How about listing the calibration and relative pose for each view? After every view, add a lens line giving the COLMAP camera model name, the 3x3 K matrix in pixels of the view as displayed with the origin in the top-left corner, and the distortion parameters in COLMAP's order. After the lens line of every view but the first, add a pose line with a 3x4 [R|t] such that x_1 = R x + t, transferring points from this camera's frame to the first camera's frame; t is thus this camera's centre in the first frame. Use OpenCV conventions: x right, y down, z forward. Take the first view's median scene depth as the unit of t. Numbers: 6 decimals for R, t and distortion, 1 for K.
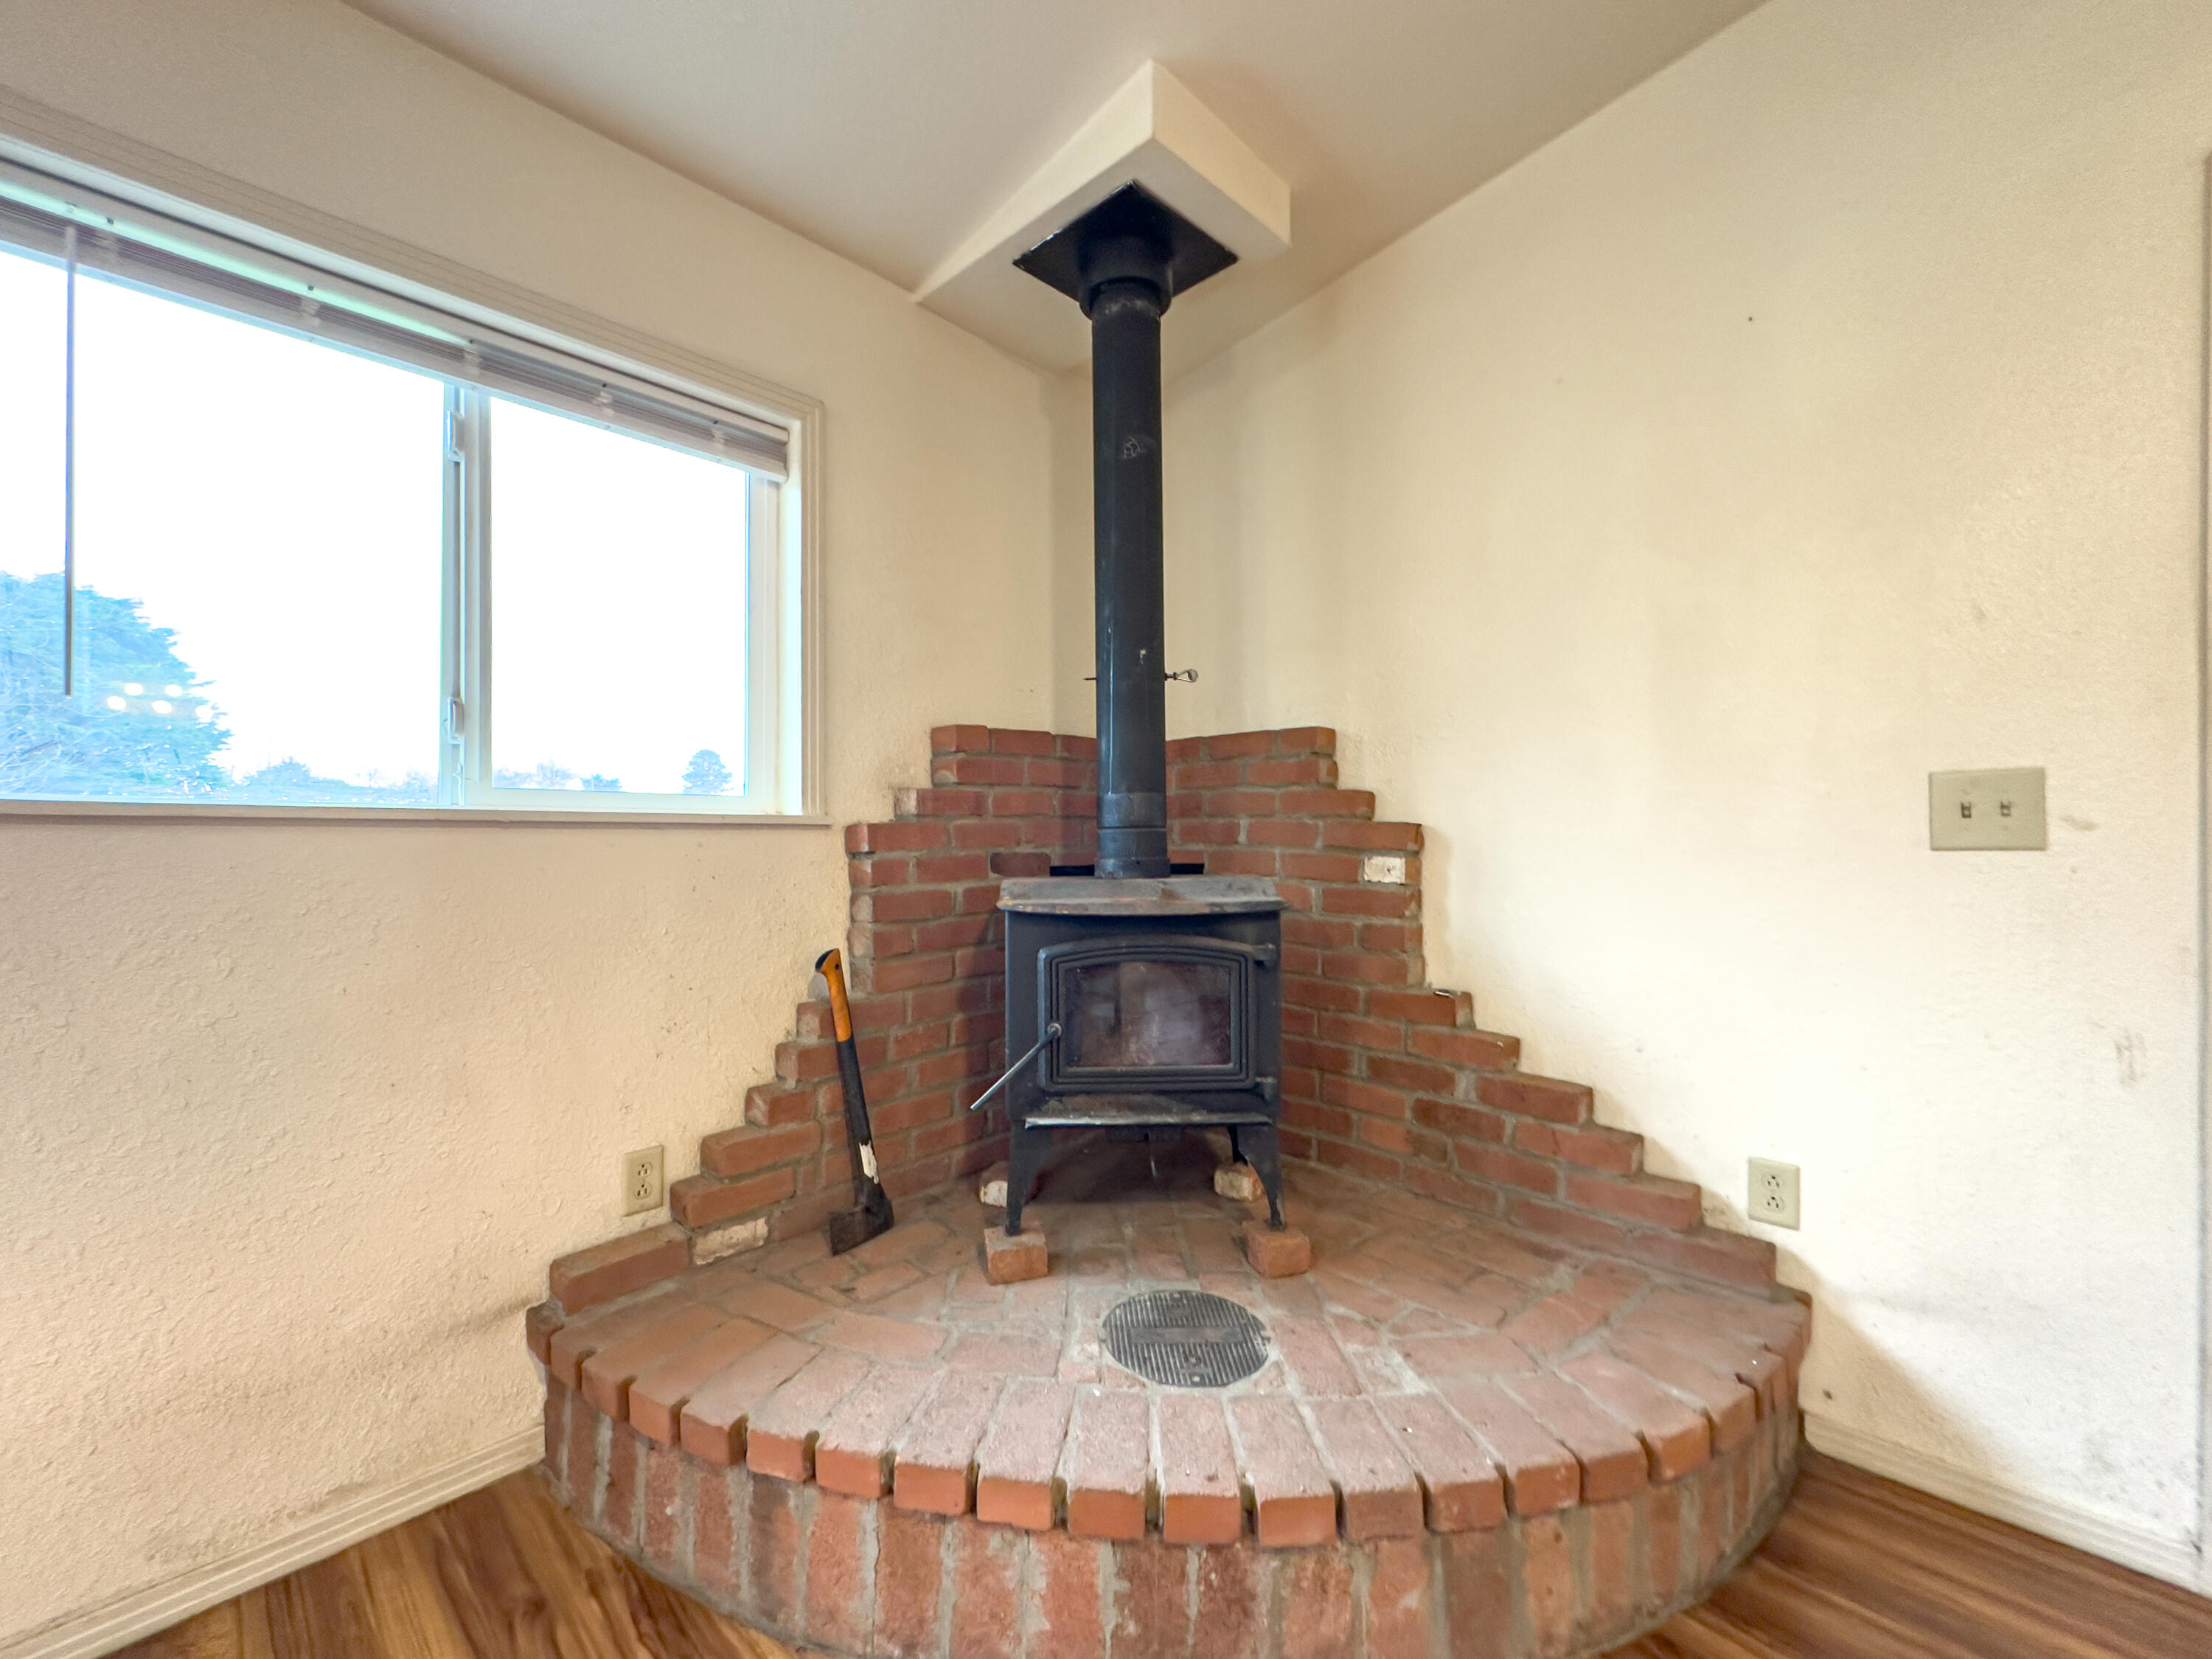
lens RADIAL K [[899.3, 0, 1081.8], [0, 899.3, 835.4], [0, 0, 1]] dist [-0.004765, 0.001311]
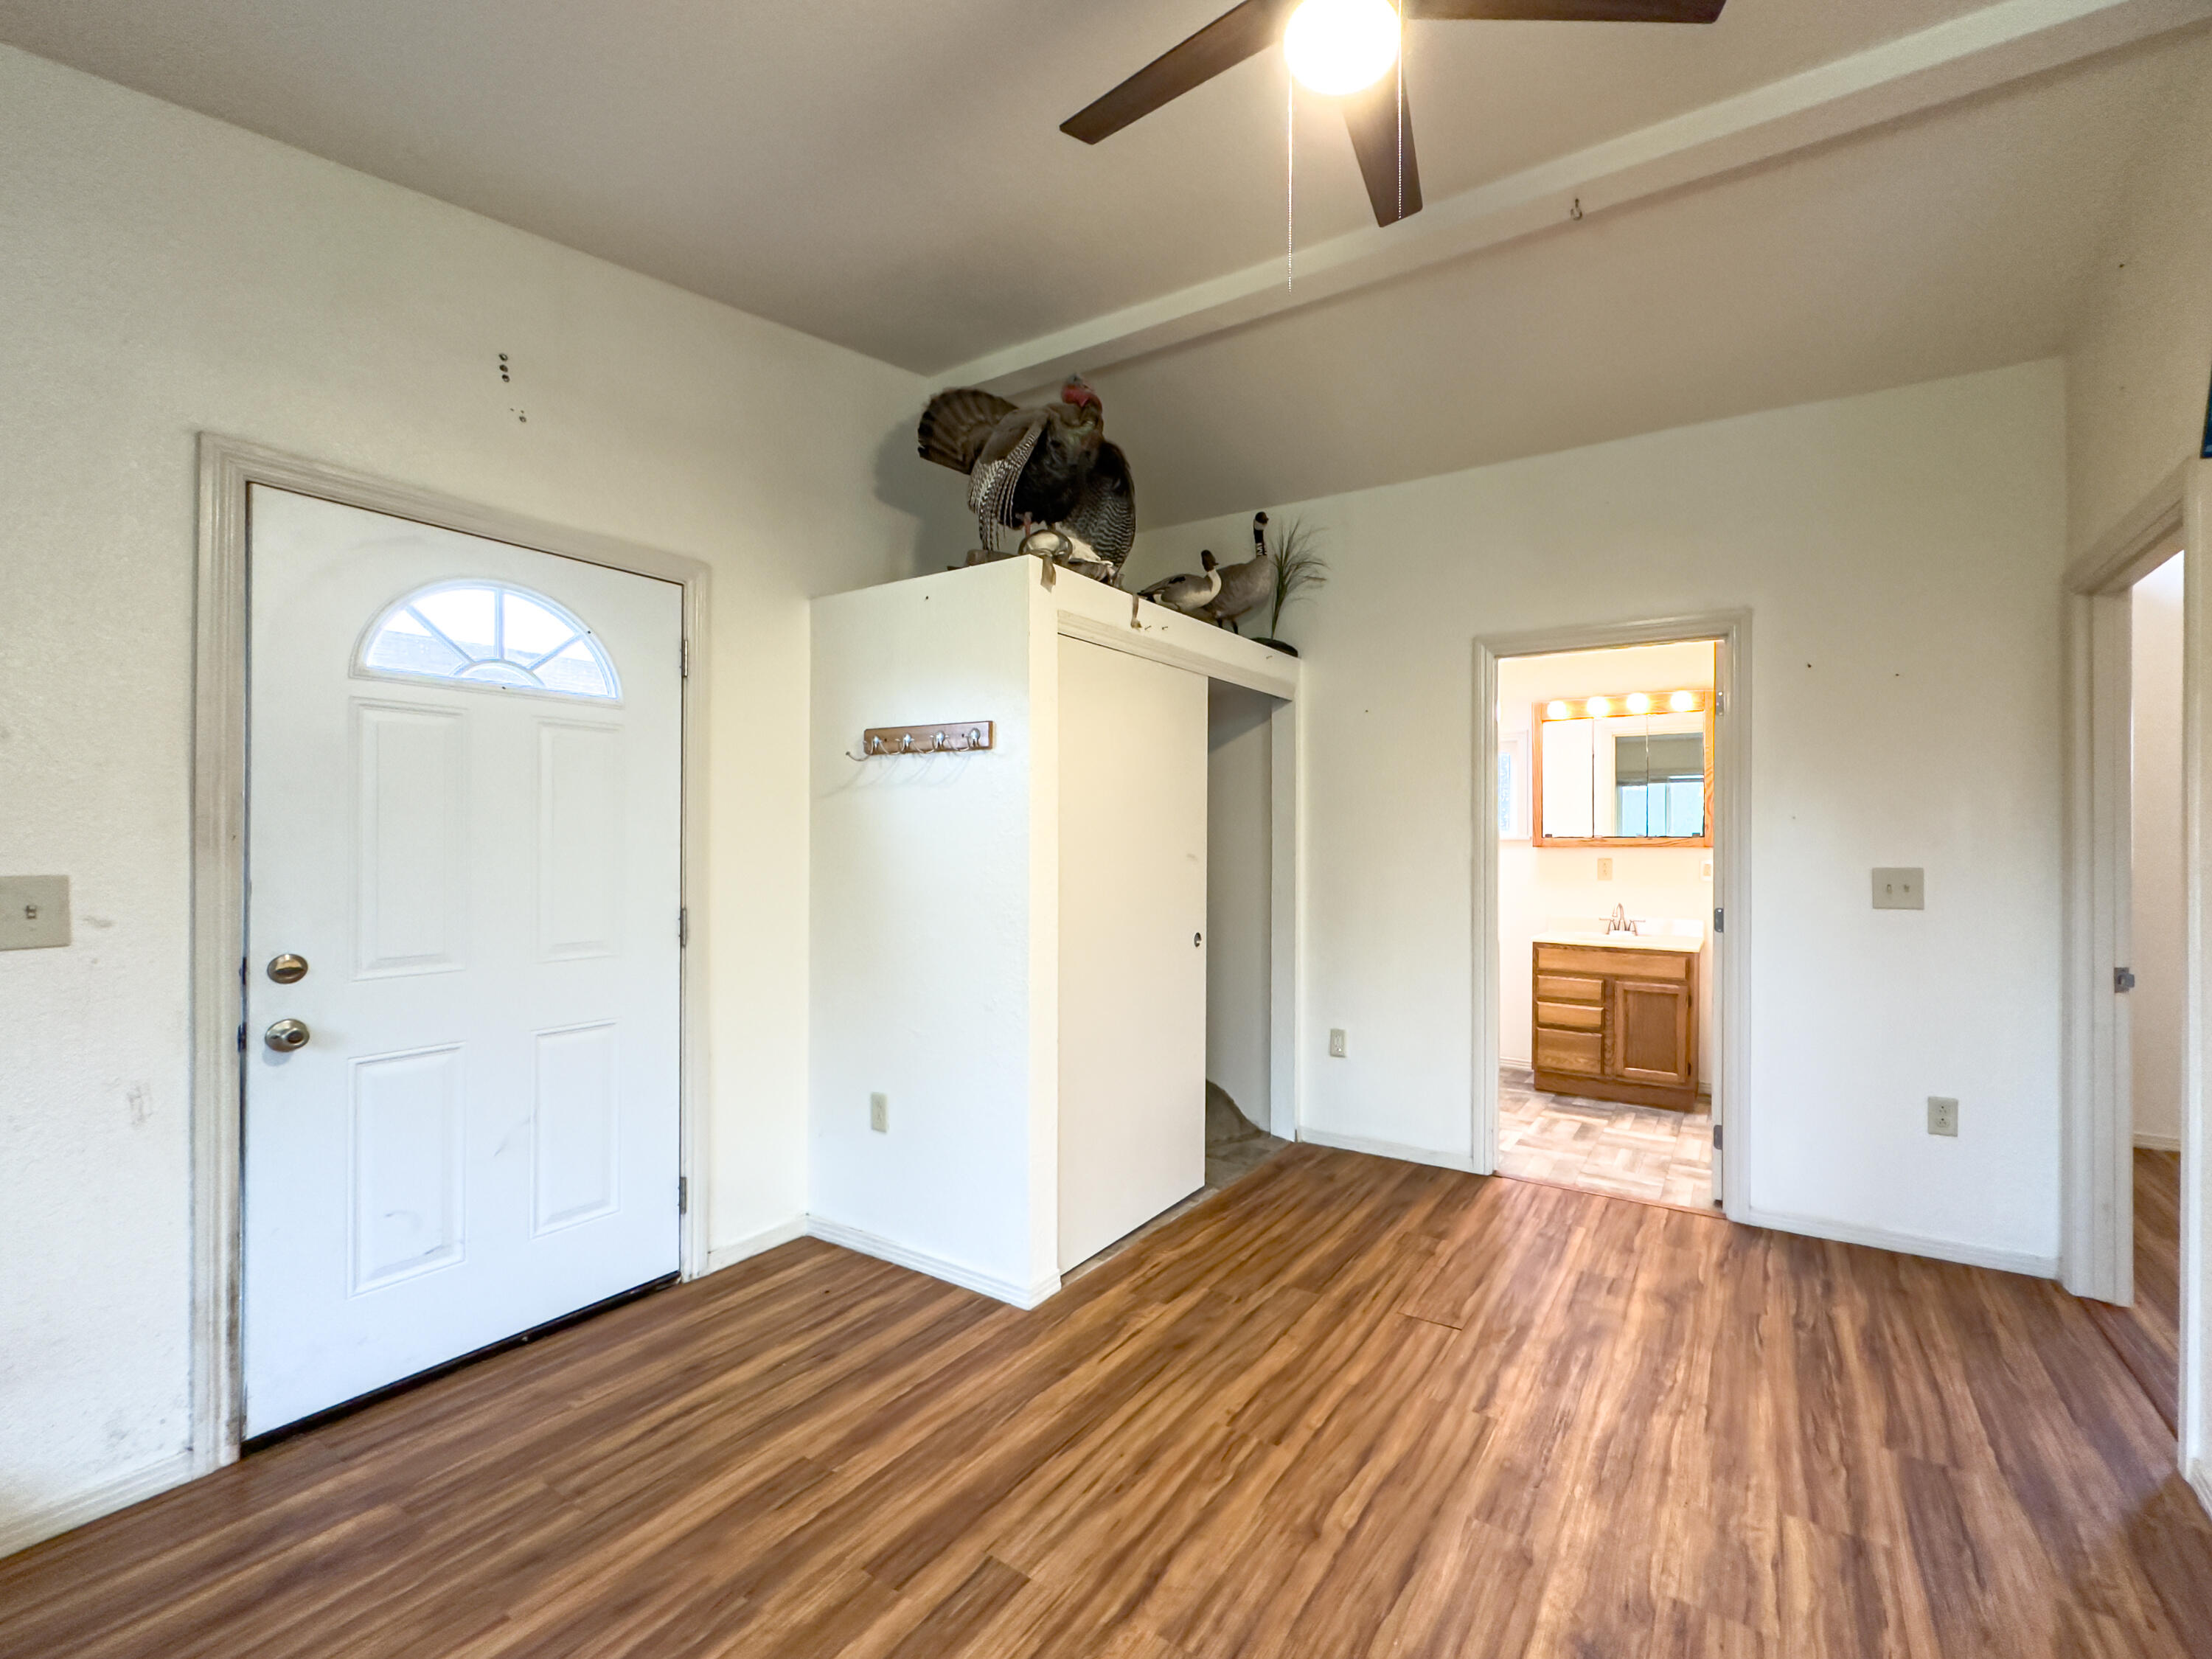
lens RADIAL K [[899.3, 0, 1201.4], [0, 899.3, 846.1], [0, 0, 1]] dist [-0.004765, 0.001311]
pose [[-0.221001, -0.005797, 0.975256, -0.320701], [-0.000827, 0.999983, 0.005756, -0.100647], [-0.975273, 0.000466, -0.221002, -0.151155]]
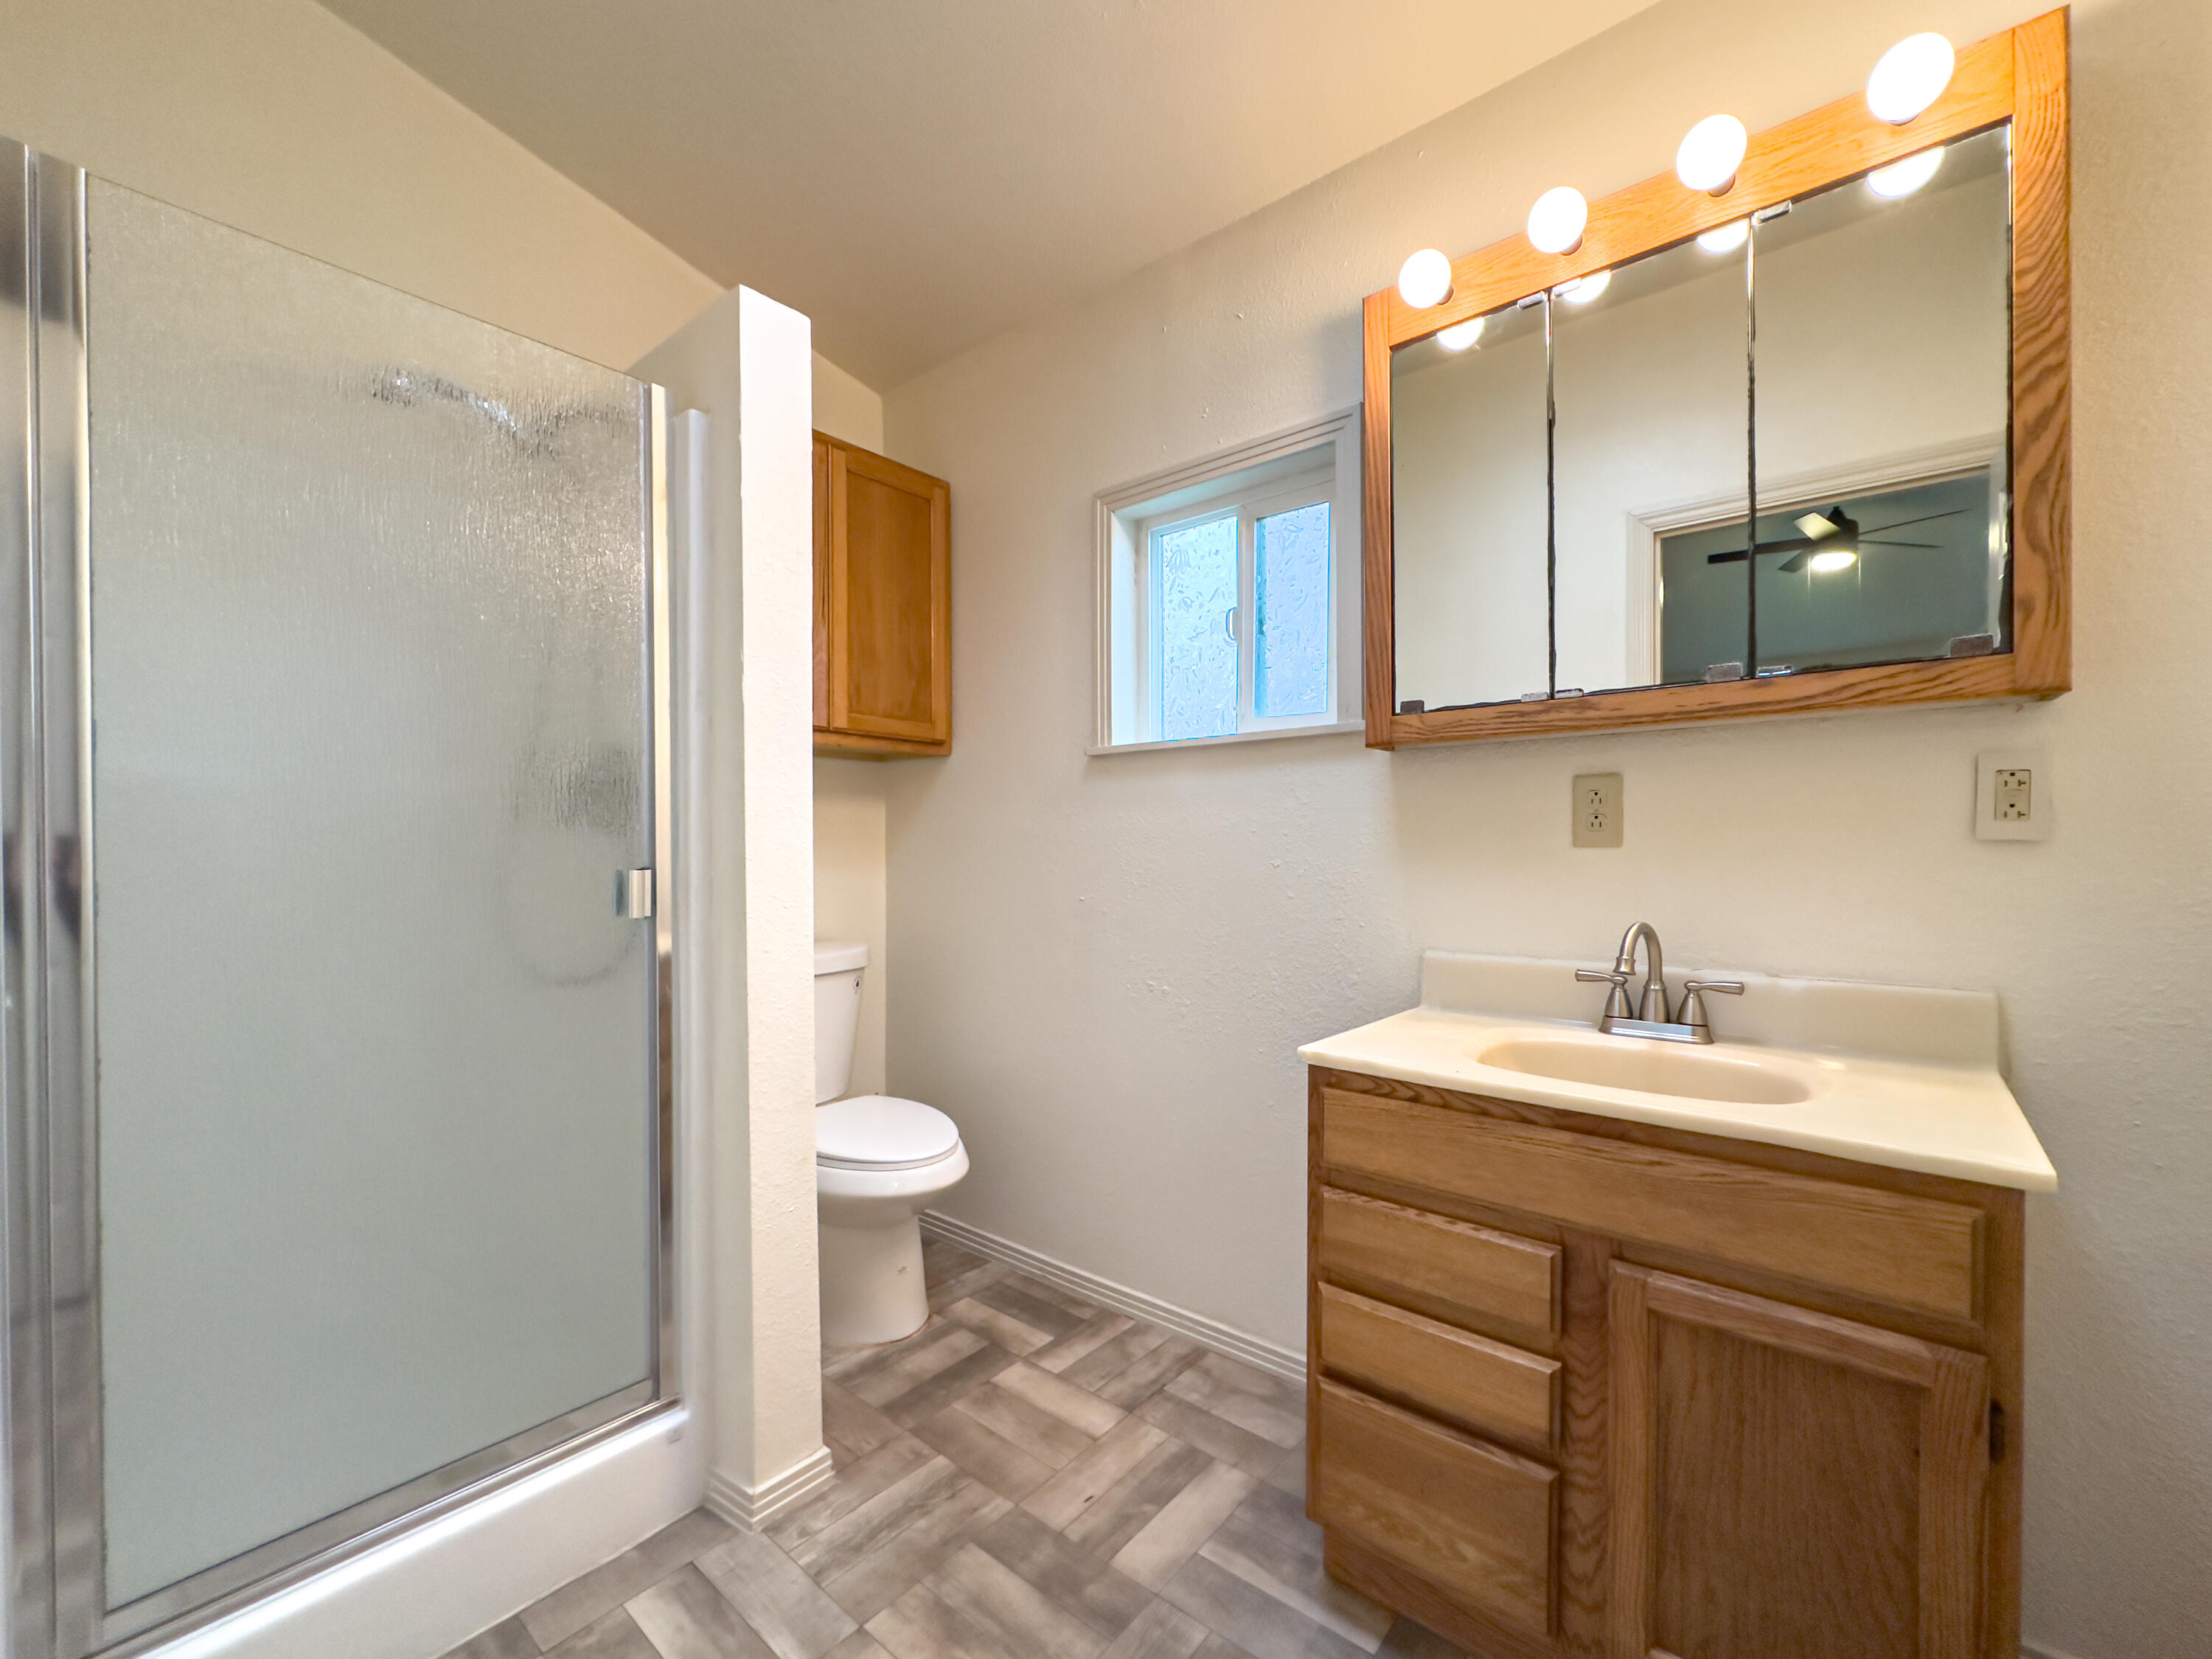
lens RADIAL K [[899.3, 0, 1136.2], [0, 899.3, 840.0], [0, 0, 1]] dist [-0.004765, 0.001311]
pose [[-0.095007, -0.004565, 0.995466, 1.353232], [0.001773, 0.999987, 0.004755, 0.013013], [-0.995475, 0.002217, -0.094998, -1.499510]]
